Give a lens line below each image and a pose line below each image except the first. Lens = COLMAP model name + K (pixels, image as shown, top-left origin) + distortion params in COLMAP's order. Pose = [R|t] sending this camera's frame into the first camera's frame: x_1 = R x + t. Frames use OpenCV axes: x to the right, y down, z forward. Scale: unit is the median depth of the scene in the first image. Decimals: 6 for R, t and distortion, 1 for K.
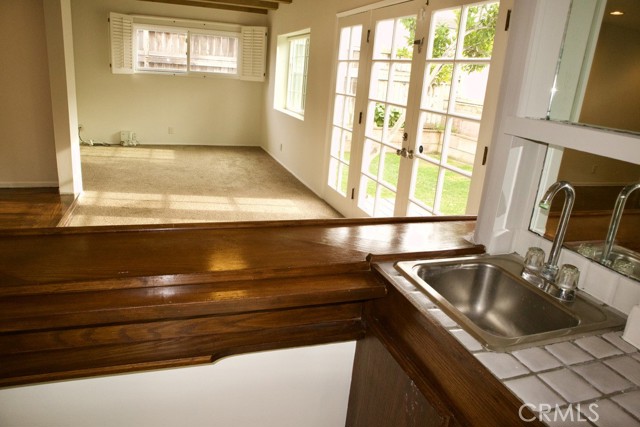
lens RADIAL K [[445.7, 0, 318.1], [0, 445.7, 215.8], [0, 0, 1]] dist [-0.093853, 0.035143]
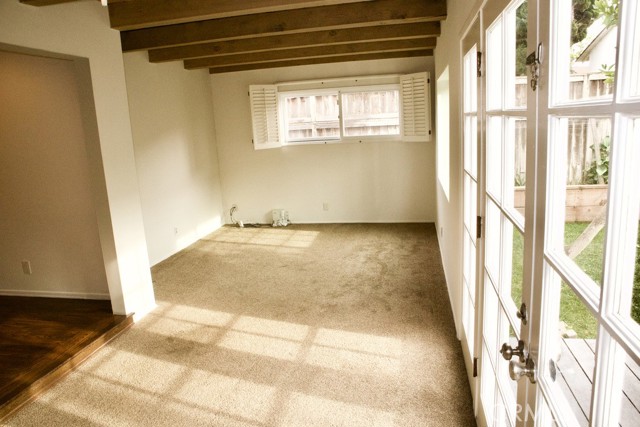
lens RADIAL K [[445.7, 0, 321.1], [0, 445.7, 210.0], [0, 0, 1]] dist [-0.093853, 0.035143]
pose [[0.854659, -0.024656, -0.518605, 0.114232], [-0.034462, 0.993975, -0.104050, -0.102519], [0.518046, 0.106800, 0.848659, 0.273214]]
